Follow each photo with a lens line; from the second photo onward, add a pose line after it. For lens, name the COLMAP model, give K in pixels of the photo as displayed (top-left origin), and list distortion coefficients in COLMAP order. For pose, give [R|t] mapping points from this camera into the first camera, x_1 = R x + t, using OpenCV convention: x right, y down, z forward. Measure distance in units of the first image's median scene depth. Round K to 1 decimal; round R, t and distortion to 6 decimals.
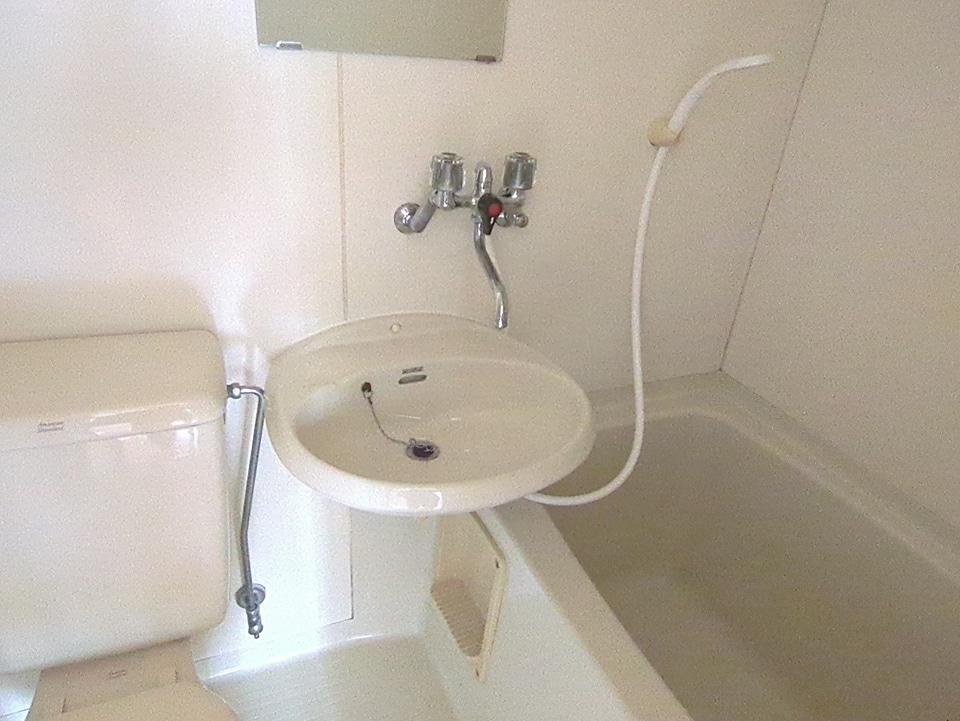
lens RADIAL K [[650.4, 0, 480.0], [0, 650.4, 360.5], [0, 0, 1]] dist [-0.001372, 0.001065]
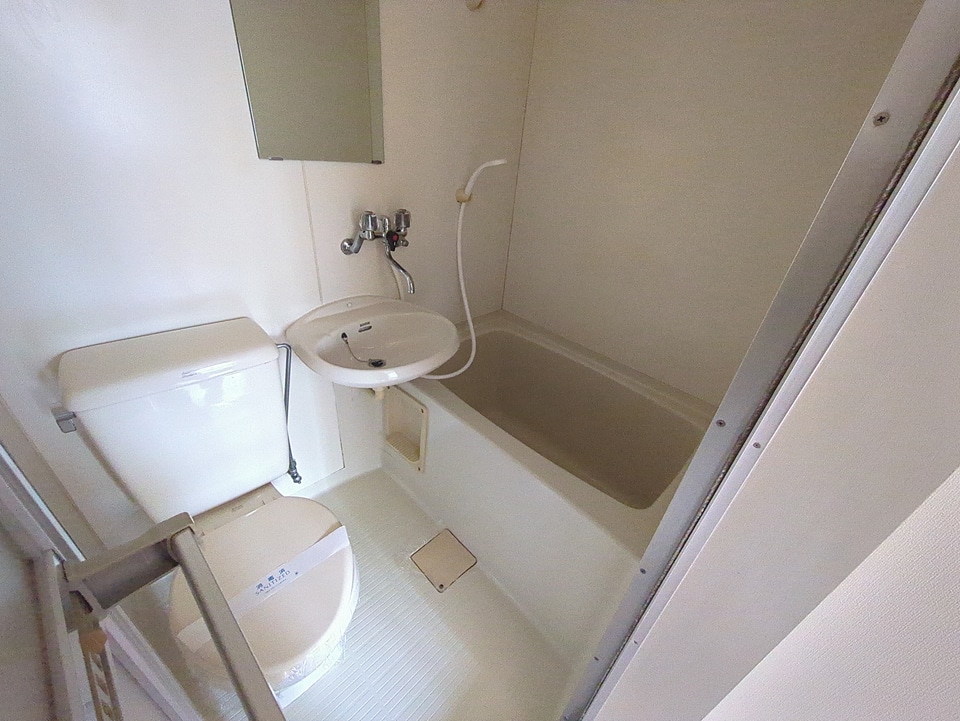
lens RADIAL K [[378.9, 0, 485.4], [0, 378.9, 359.7], [0, 0, 1]] dist [0.000168, 0.000058]
pose [[0.926407, -0.185715, 0.327536, -0.166777], [0.161248, 0.981774, 0.100595, 0.066588], [-0.340249, -0.040377, 0.939468, -0.222366]]
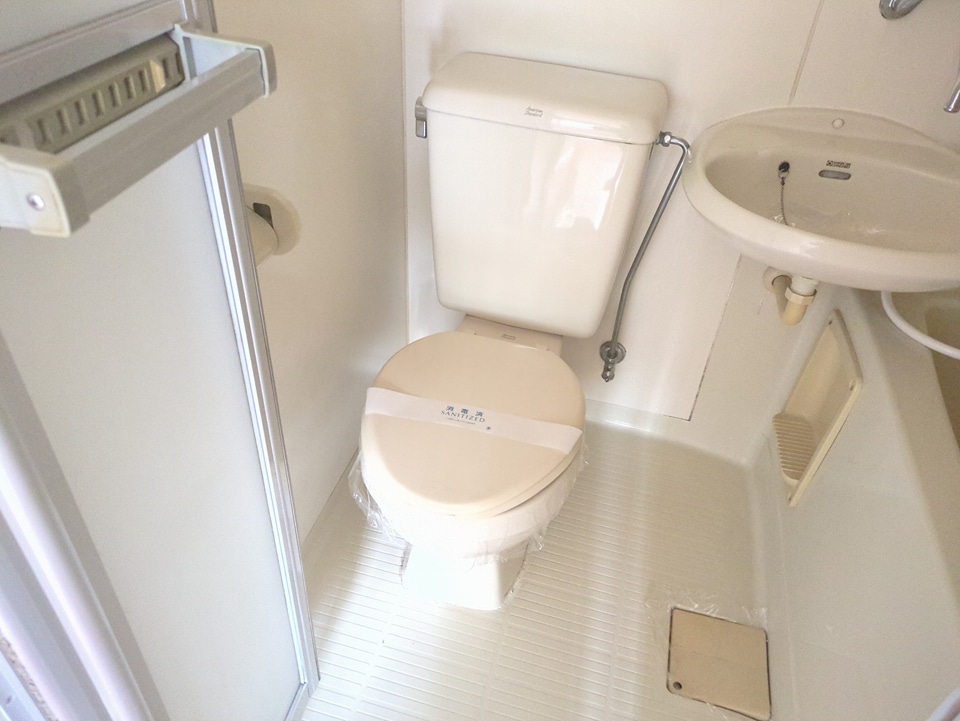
lens RADIAL K [[728.3, 0, 466.9], [0, 728.3, 361.6], [0, 0, 1]] dist [0.005517, 0.003438]
pose [[0.782957, 0.353170, -0.512103, 0.131736], [-0.279086, 0.935142, 0.218221, 0.217391], [0.555958, -0.027937, 0.830741, -0.245782]]
